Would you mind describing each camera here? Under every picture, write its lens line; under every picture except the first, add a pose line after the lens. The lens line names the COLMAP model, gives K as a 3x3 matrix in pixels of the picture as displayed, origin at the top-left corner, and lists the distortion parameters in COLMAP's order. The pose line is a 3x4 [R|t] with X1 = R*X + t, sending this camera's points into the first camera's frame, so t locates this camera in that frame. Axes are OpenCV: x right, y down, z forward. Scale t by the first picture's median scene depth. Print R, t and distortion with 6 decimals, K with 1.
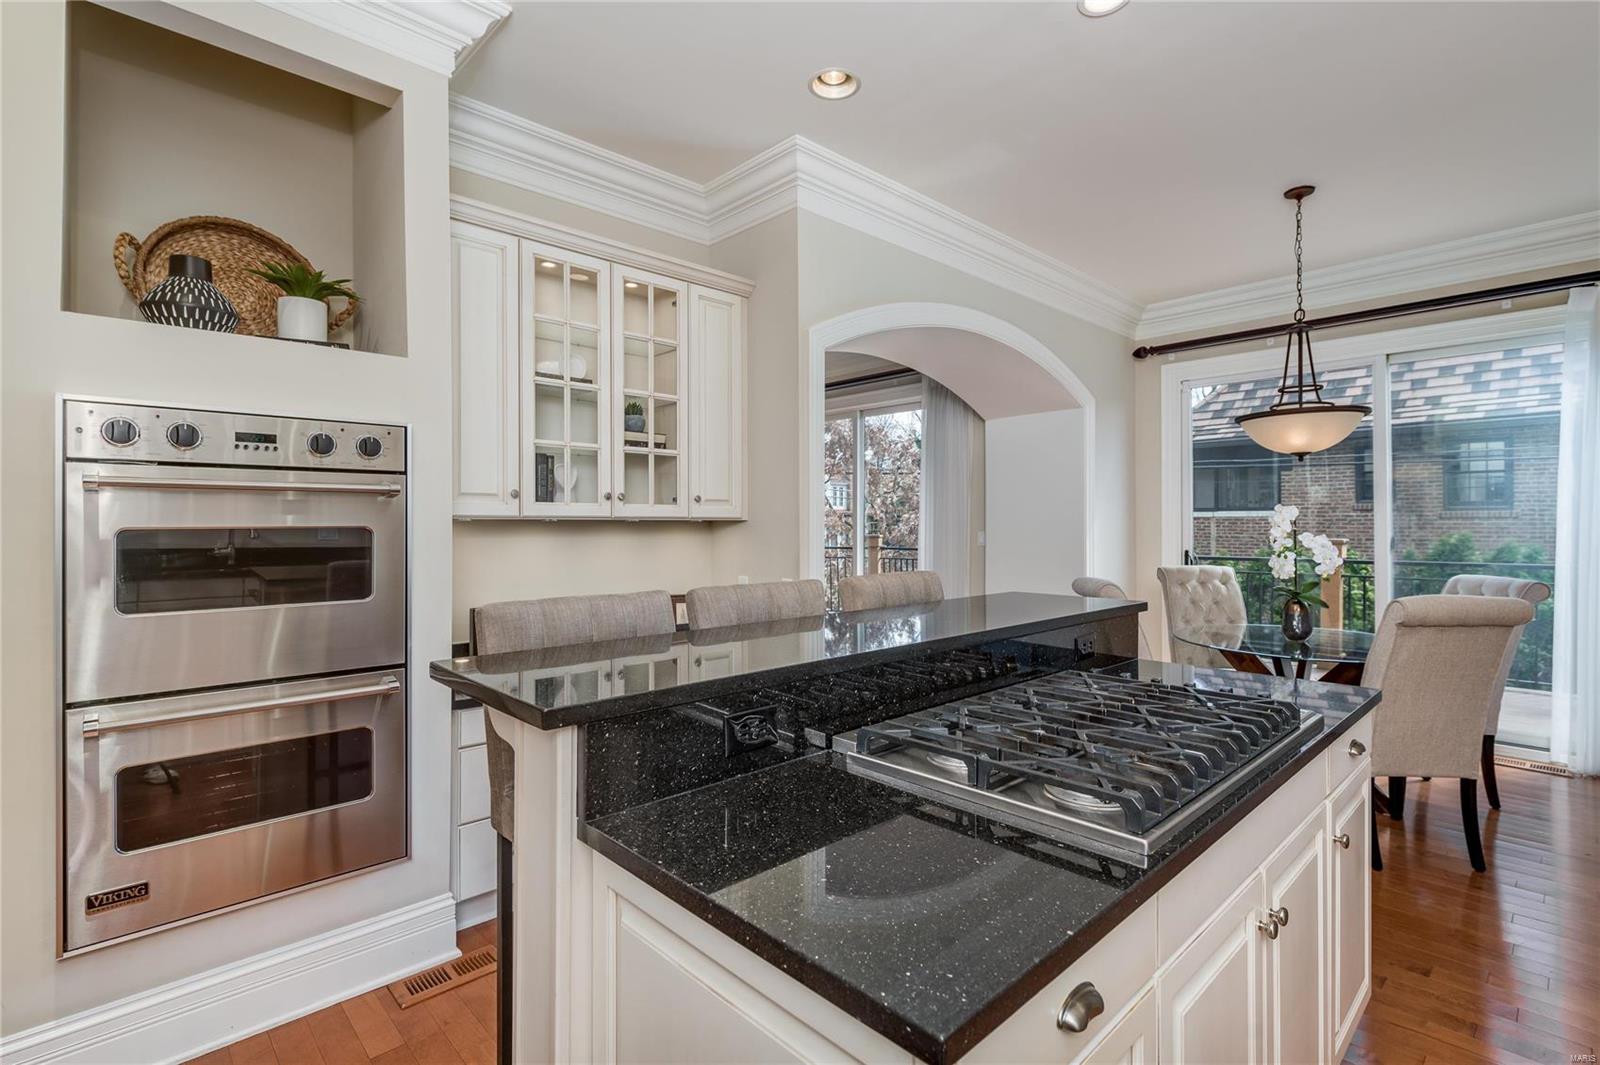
lens RADIAL K [[750.4, 0, 800.0], [0, 750.4, 532.5], [0, 0, 1]] dist [-0.001285, -0.000204]
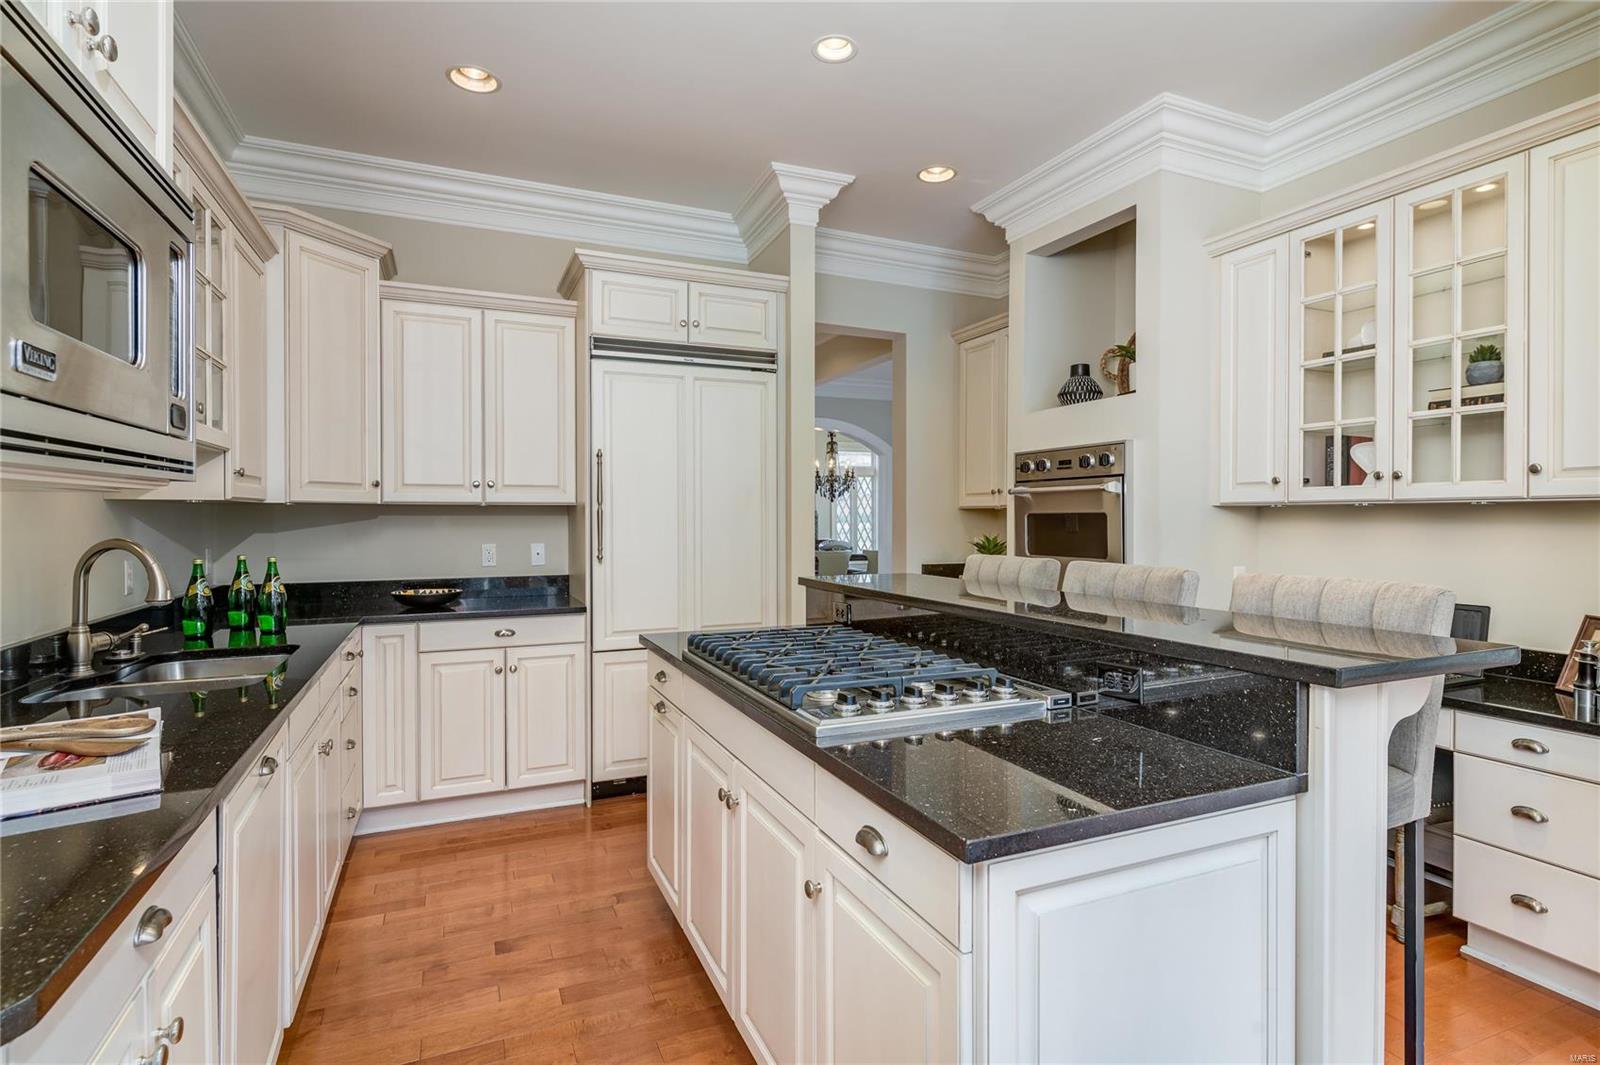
lens RADIAL K [[790.5, 0, 800.6], [0, 790.5, 519.6], [0, 0, 1]] dist [0.000197, 0.000132]
pose [[-0.338087, 0.004012, -0.941106, 0.791470], [-0.008739, 0.999934, 0.007403, 0.000566], [0.941074, 0.010727, -0.338029, 0.662953]]
